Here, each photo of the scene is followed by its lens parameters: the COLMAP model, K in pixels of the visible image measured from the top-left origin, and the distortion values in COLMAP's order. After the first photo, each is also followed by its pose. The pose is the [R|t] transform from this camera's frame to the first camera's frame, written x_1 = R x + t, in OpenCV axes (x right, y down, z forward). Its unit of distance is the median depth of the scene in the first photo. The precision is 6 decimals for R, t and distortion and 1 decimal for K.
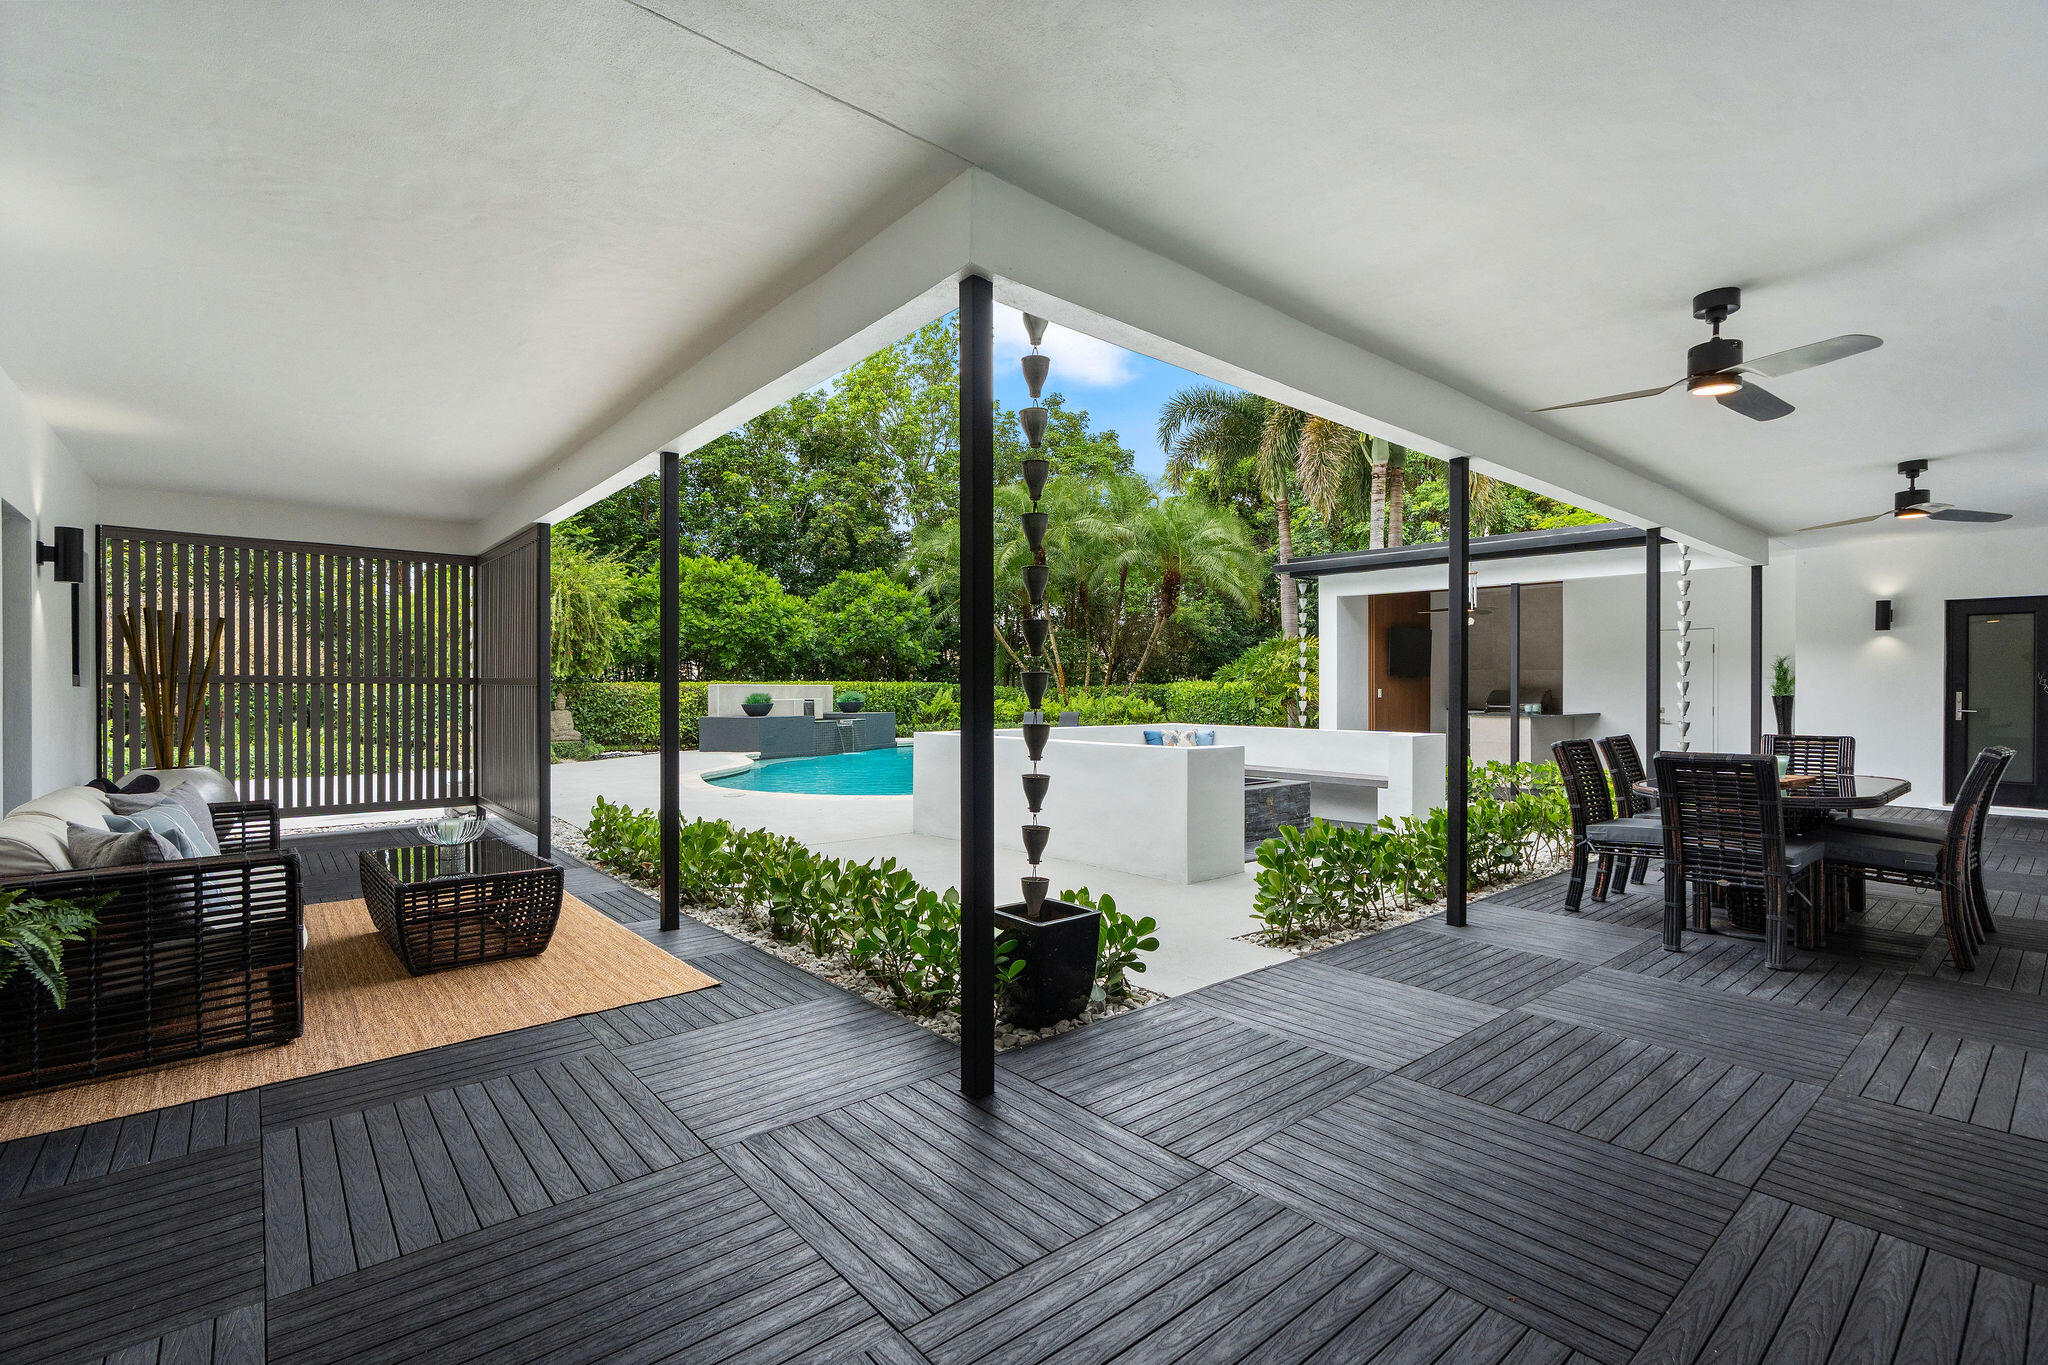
lens RADIAL K [[927.7, 0, 1025.4], [0, 927.7, 688.8], [0, 0, 1]] dist [-0.004823, 0.001656]
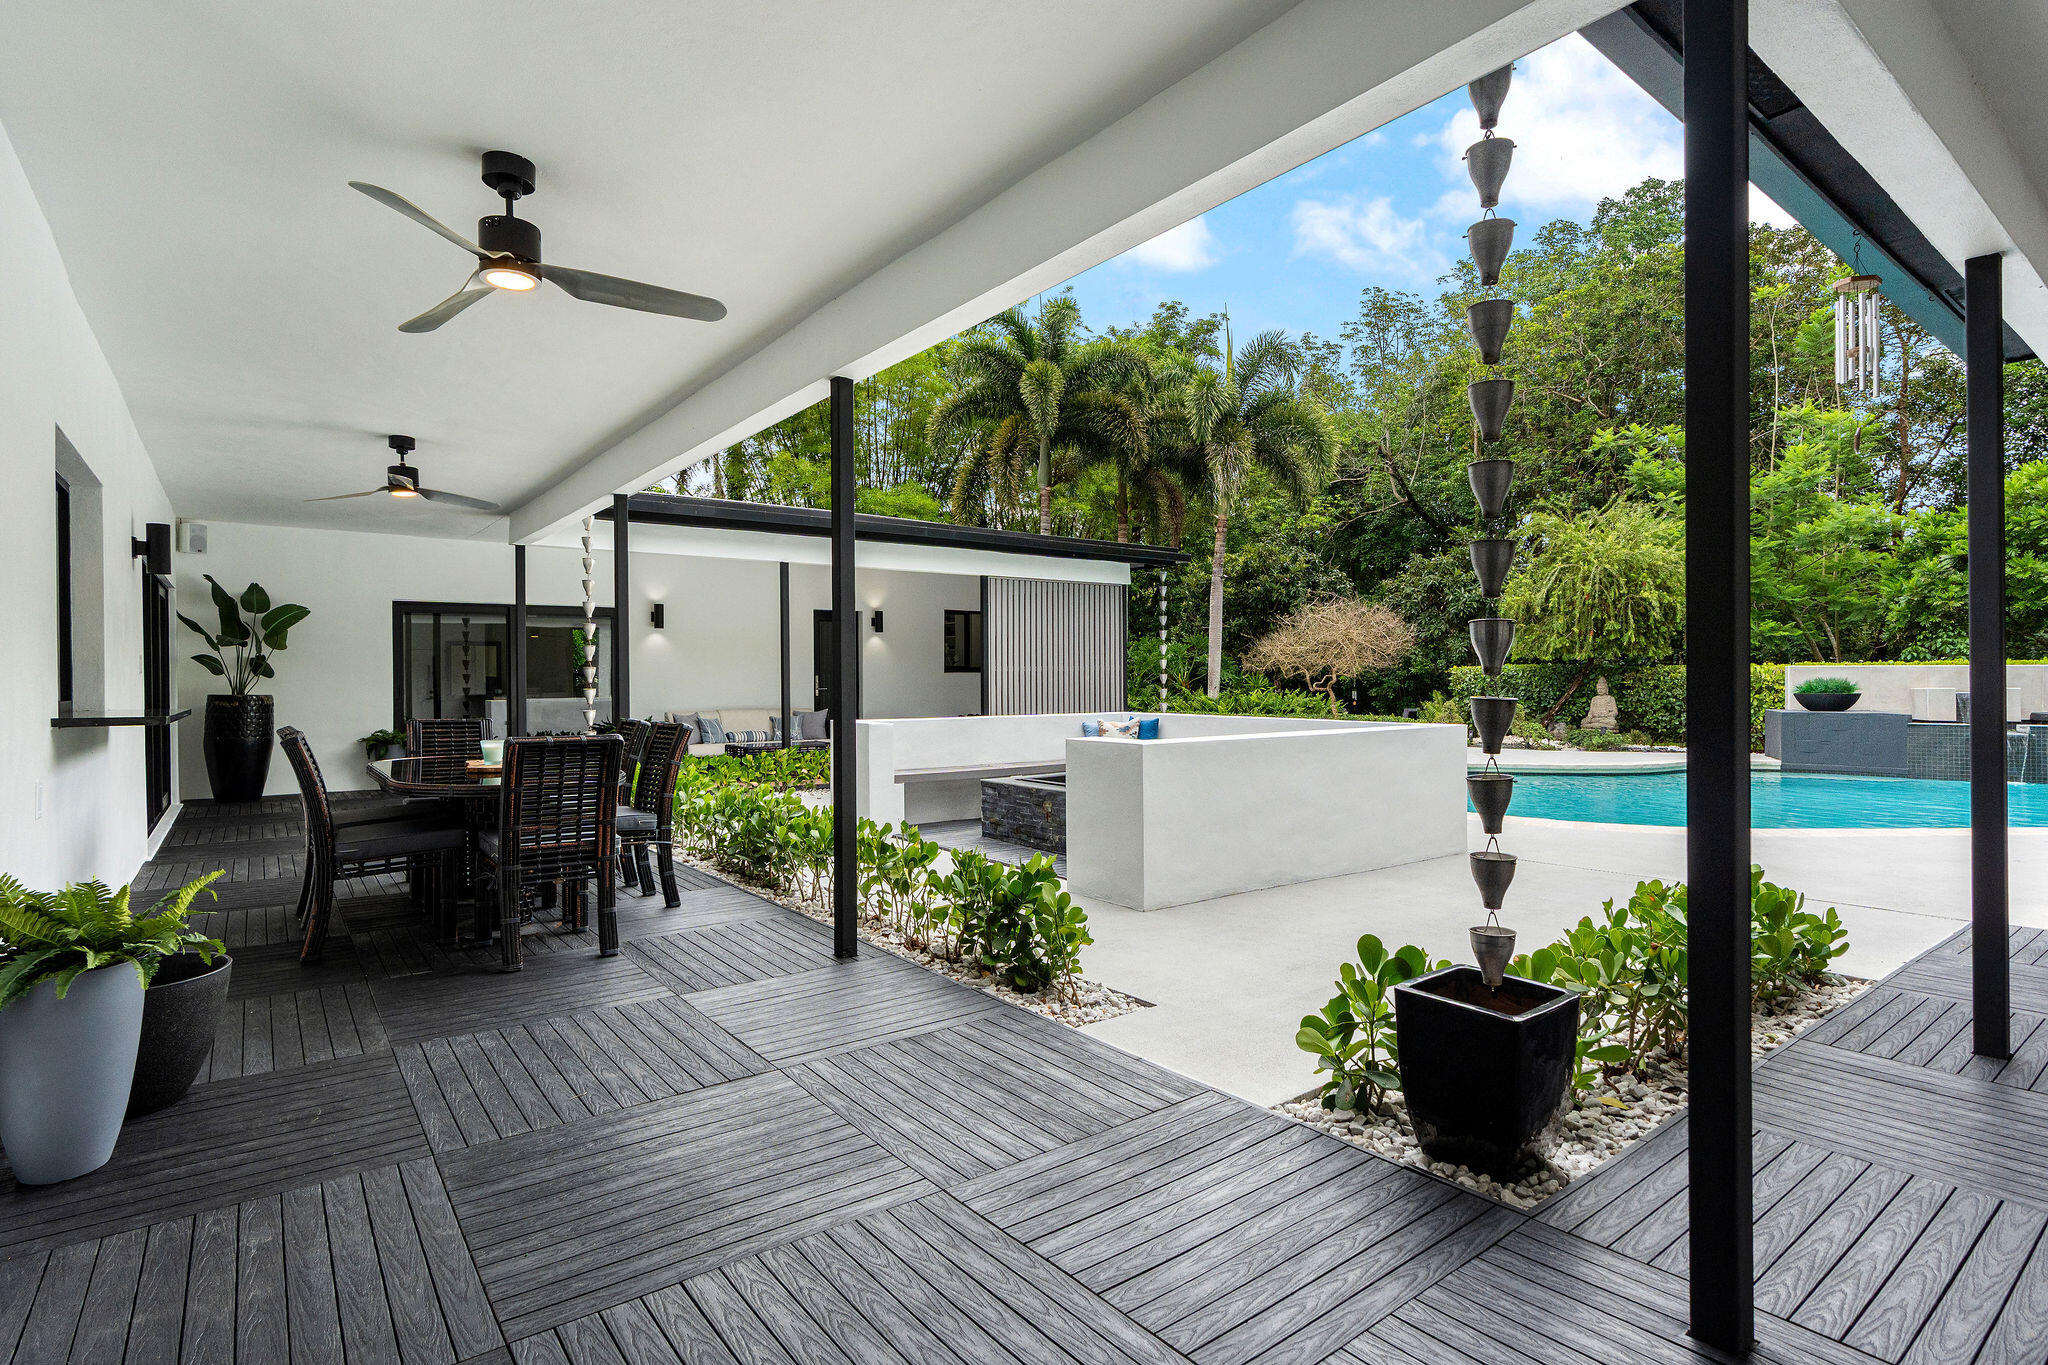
lens RADIAL K [[1011.9, 0, 1027.3], [0, 1011.9, 678.6], [0, 0, 1]] dist [-0.002421, -0.000383]
pose [[-0.045068, 0.004407, -0.998974, 0.374479], [-0.001457, 0.999989, 0.004477, 0.002106], [0.998983, 0.001658, -0.045062, 0.337146]]
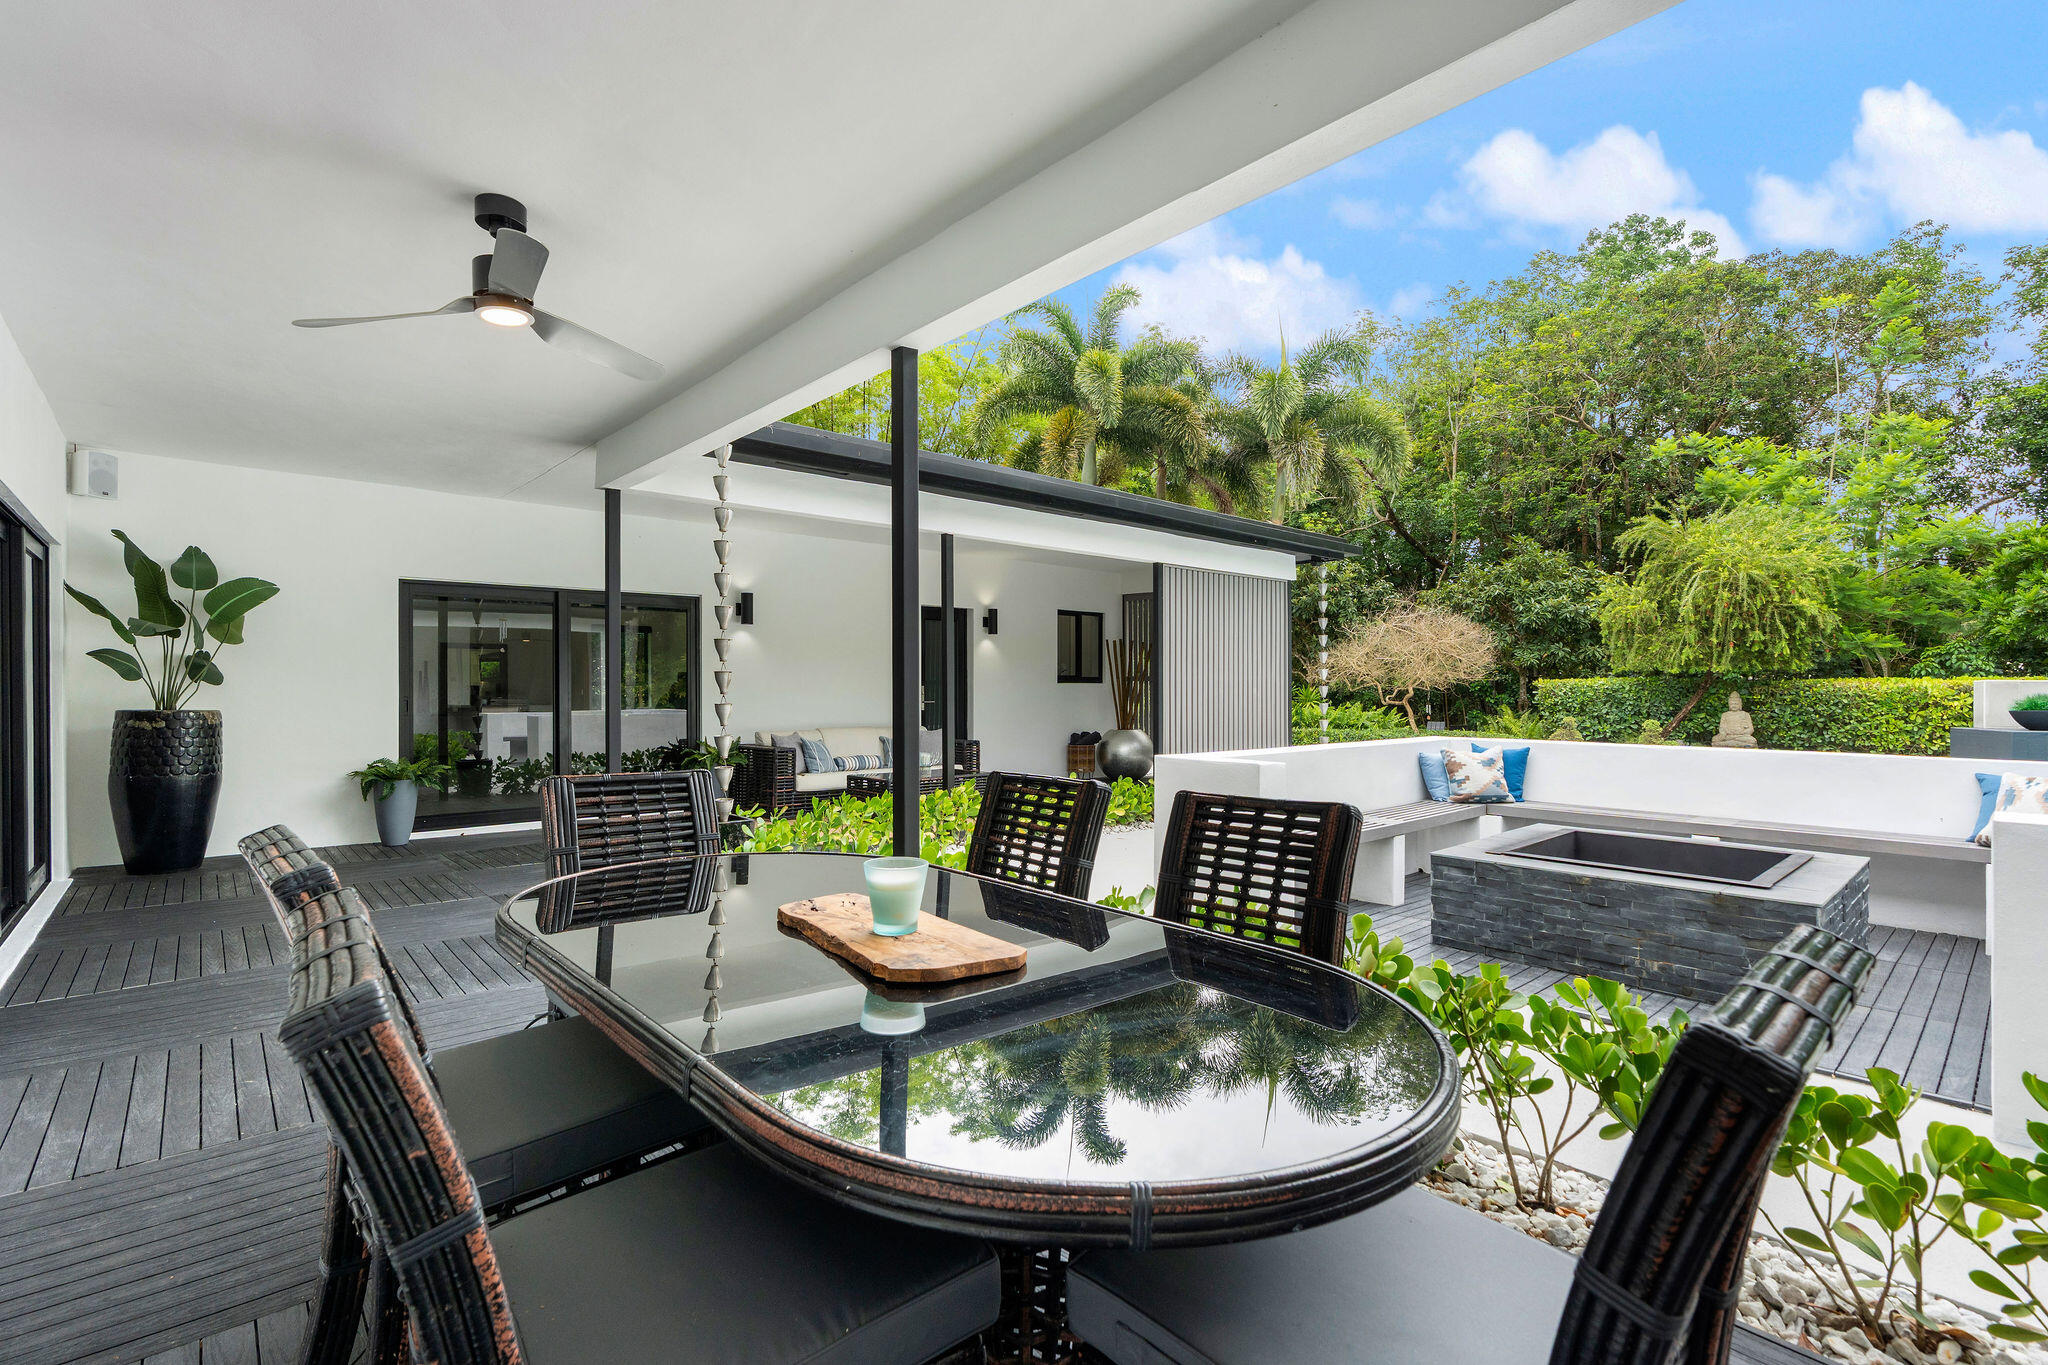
lens RADIAL K [[927.7, 0, 1025.4], [0, 927.7, 688.8], [0, 0, 1]] dist [-0.004823, 0.001656]
pose [[0.030612, 0.002579, -0.999528, 0.238119], [-0.005931, 0.999980, 0.002398, 0.003246], [0.999514, 0.005855, 0.030626, 0.224788]]
